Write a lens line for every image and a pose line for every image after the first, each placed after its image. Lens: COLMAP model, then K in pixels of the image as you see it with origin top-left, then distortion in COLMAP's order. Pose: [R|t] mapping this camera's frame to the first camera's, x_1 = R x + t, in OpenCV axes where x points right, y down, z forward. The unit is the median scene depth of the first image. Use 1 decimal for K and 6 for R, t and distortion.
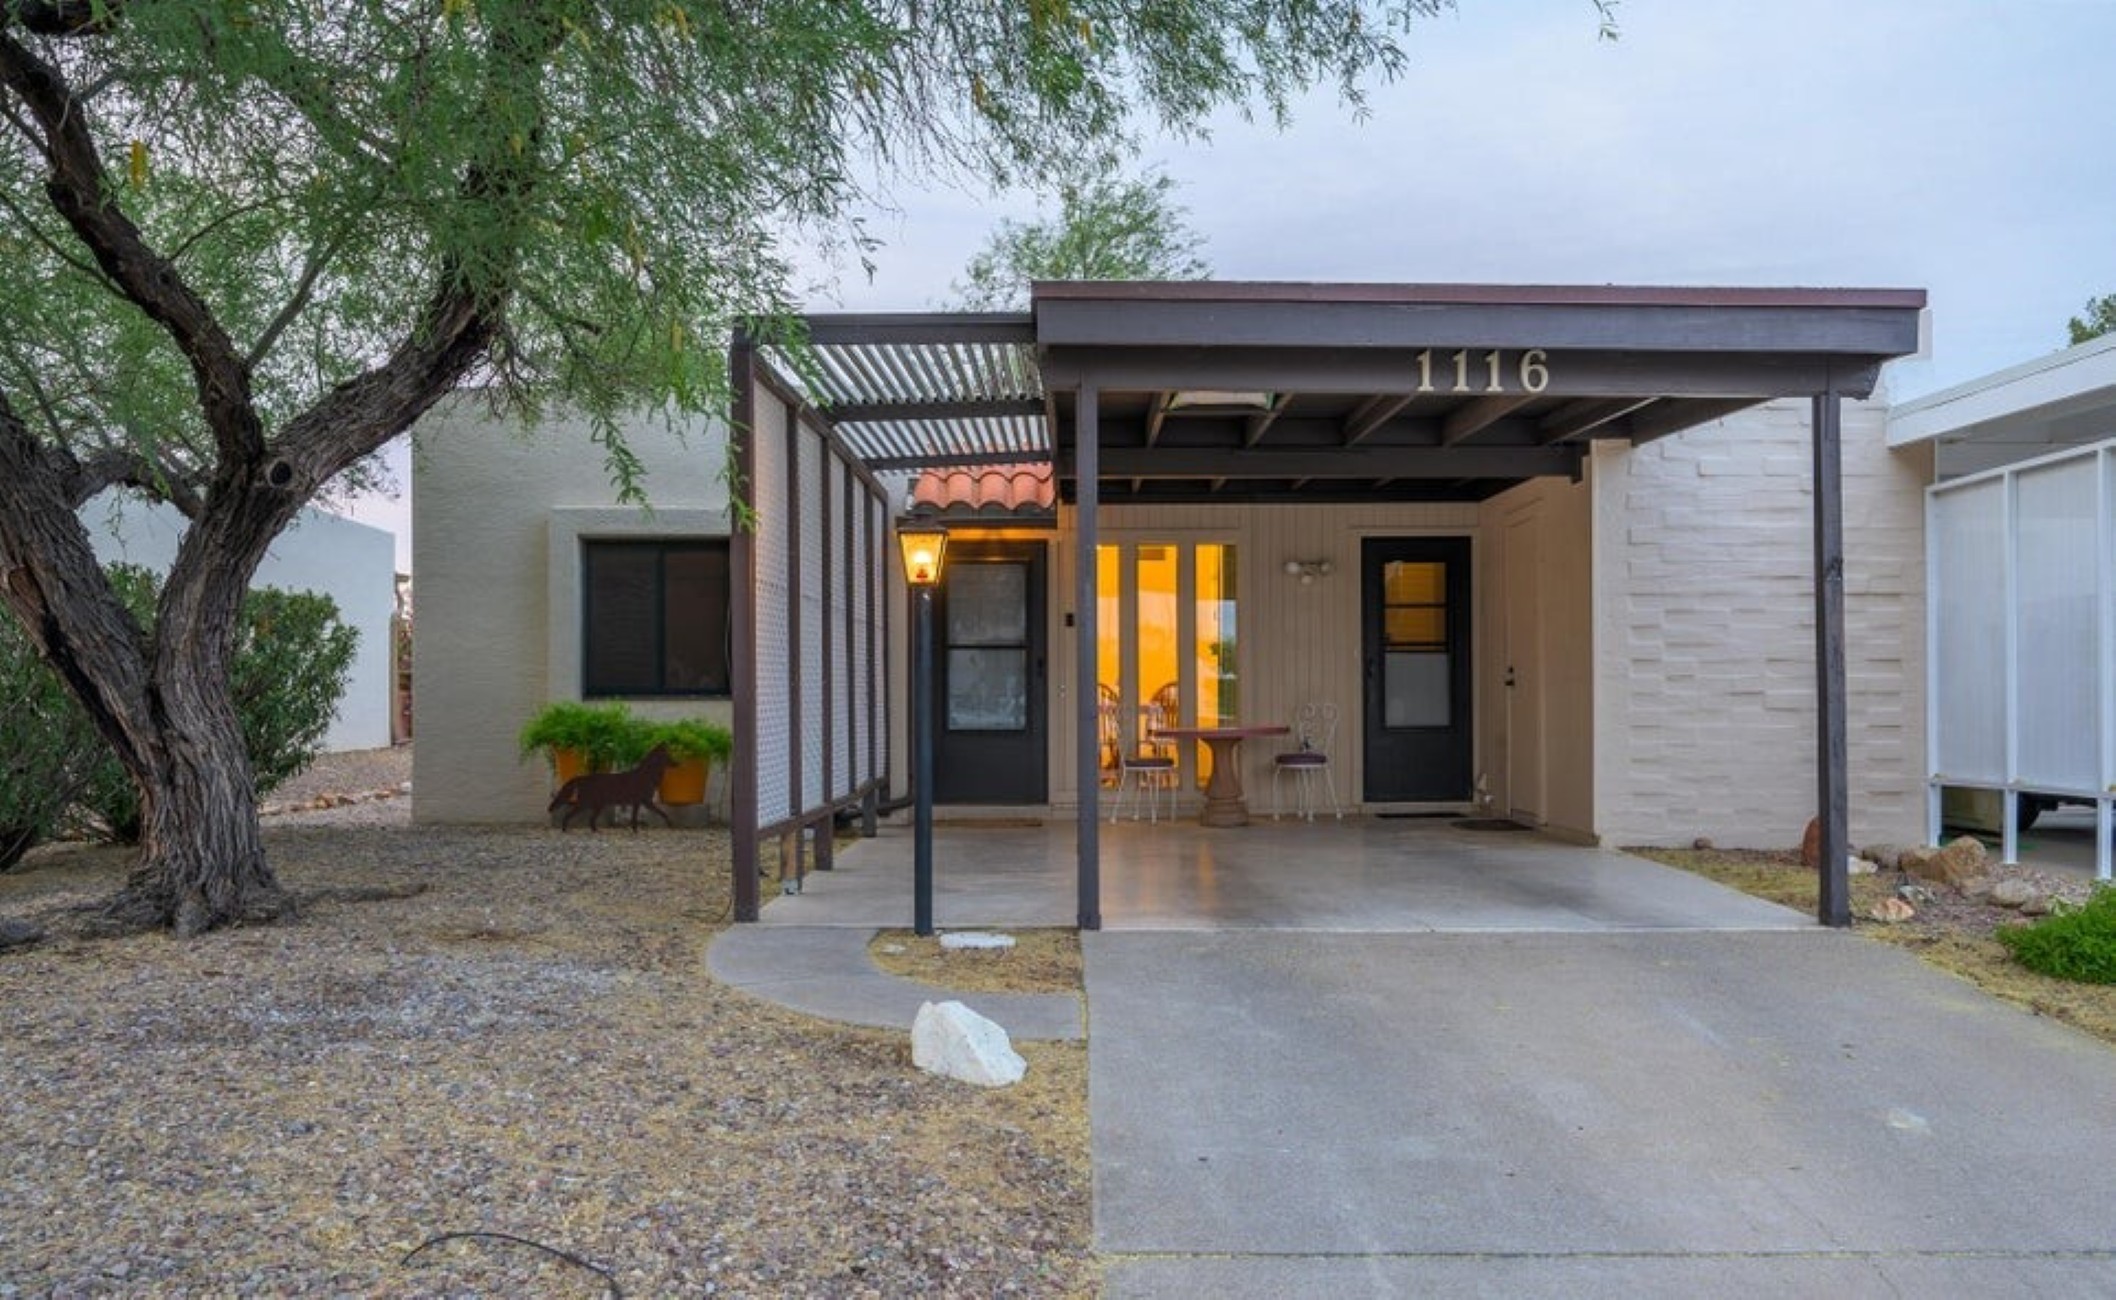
lens RADIAL K [[1669.7, 0, 1109.6], [0, 1669.7, 658.0], [0, 0, 1]] dist [-0.002601, -0.003092]
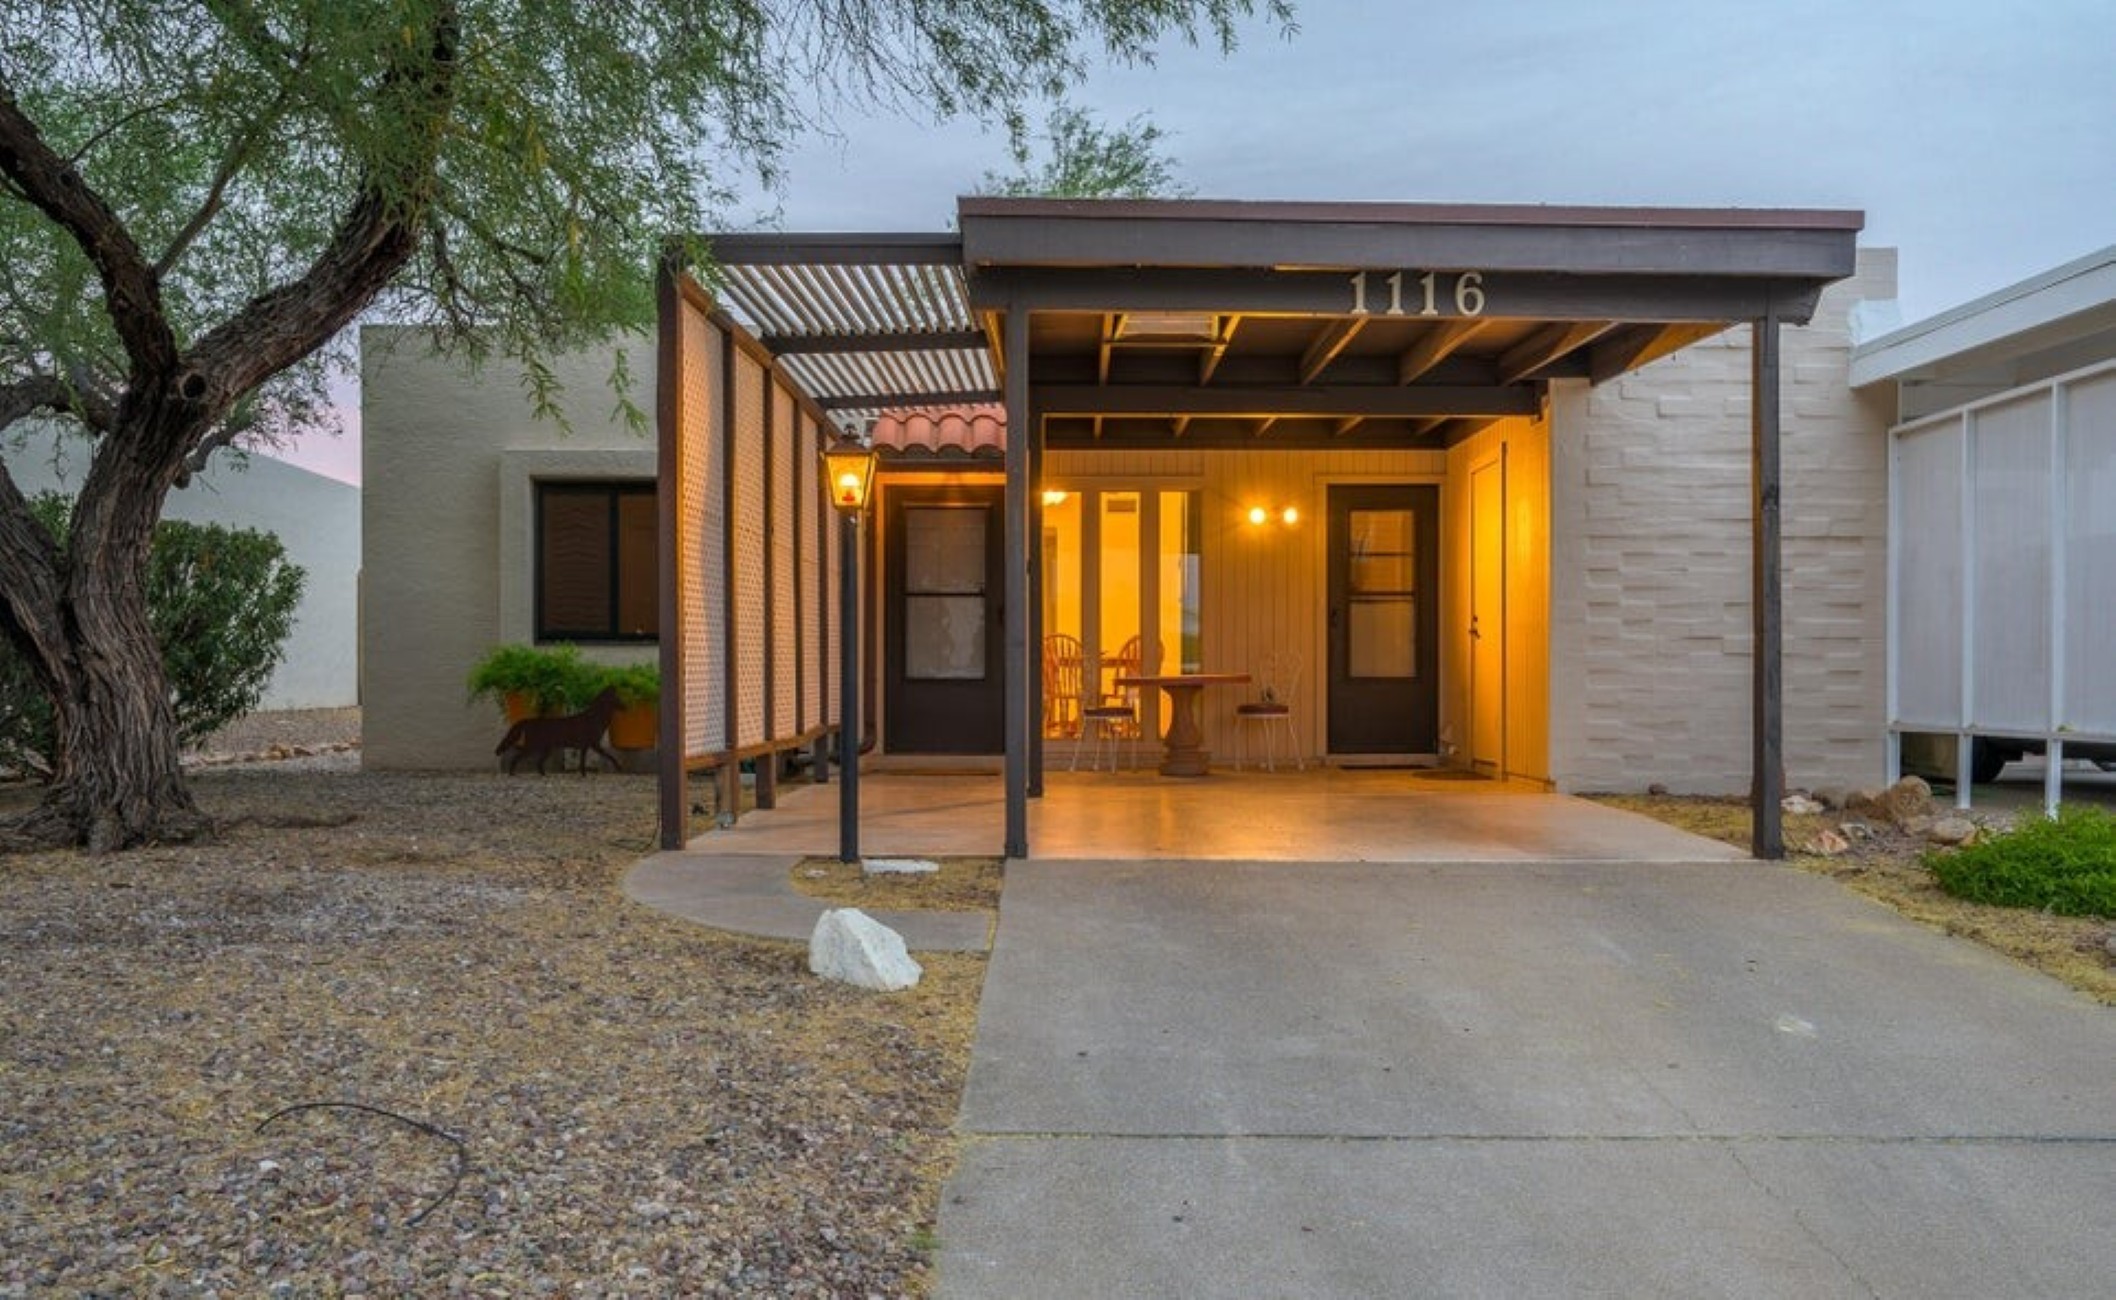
lens RADIAL K [[1707.7, 0, 1107.1], [0, 1707.7, 655.5], [0, 0, 1]] dist [-0.005299, 0.001597]
pose [[0.999976, 0.006946, -0.000182, 0.044075], [-0.006943, 0.999875, 0.014178, 0.030004], [0.000280, -0.014176, 0.999899, -0.011494]]
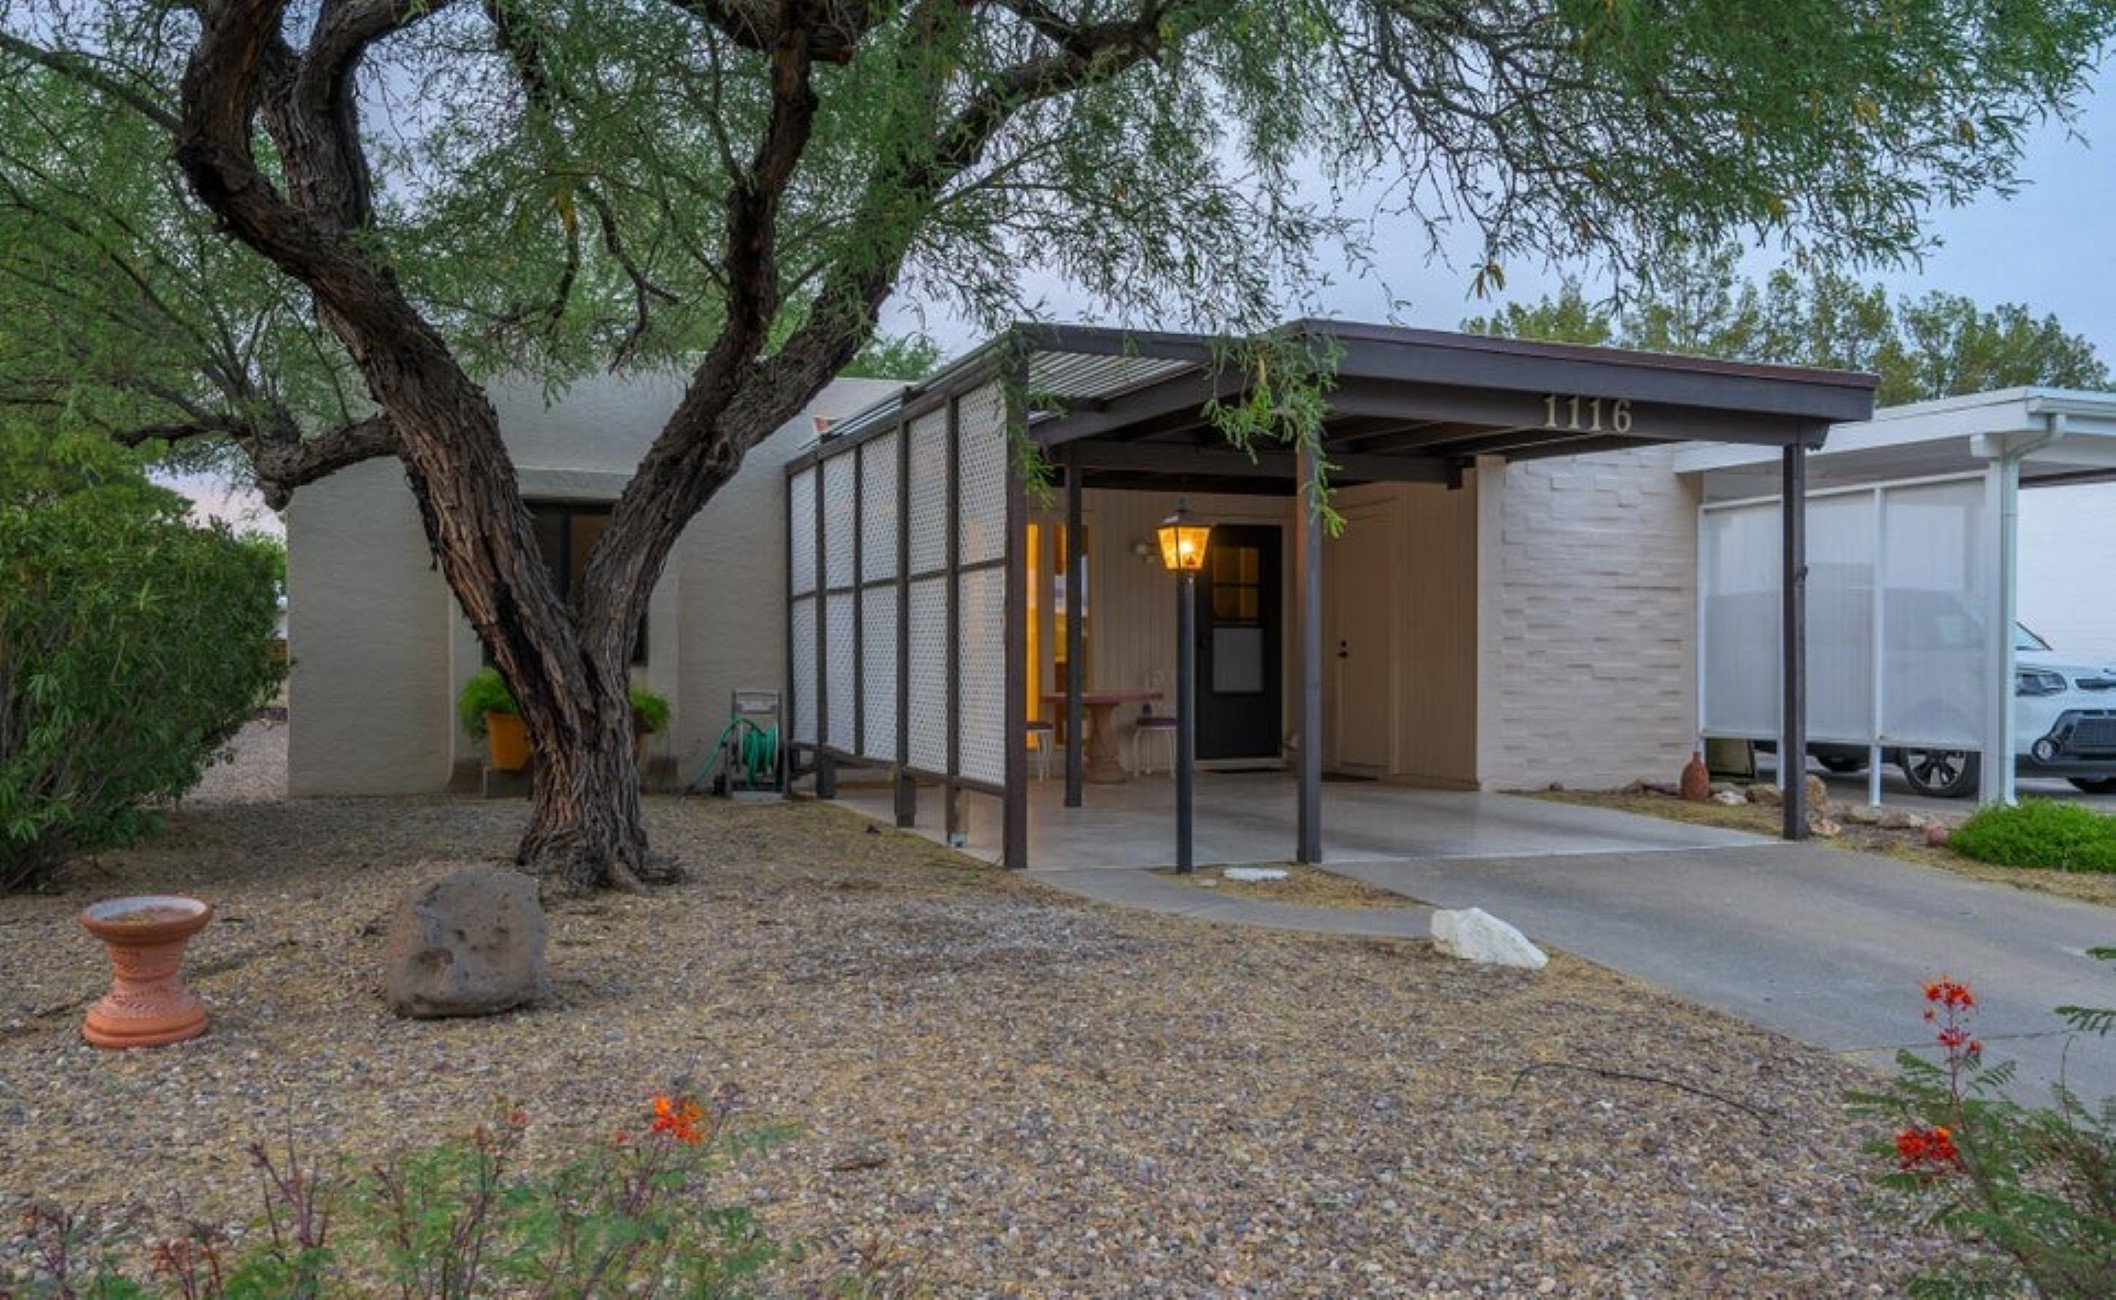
lens RADIAL K [[1669.7, 0, 1109.6], [0, 1669.7, 658.0], [0, 0, 1]] dist [-0.002601, -0.003092]
pose [[0.935609, 0.006978, 0.352968, -0.594629], [-0.014662, 0.999710, 0.019100, -0.005014], [-0.352733, -0.023045, 0.935440, -0.069298]]
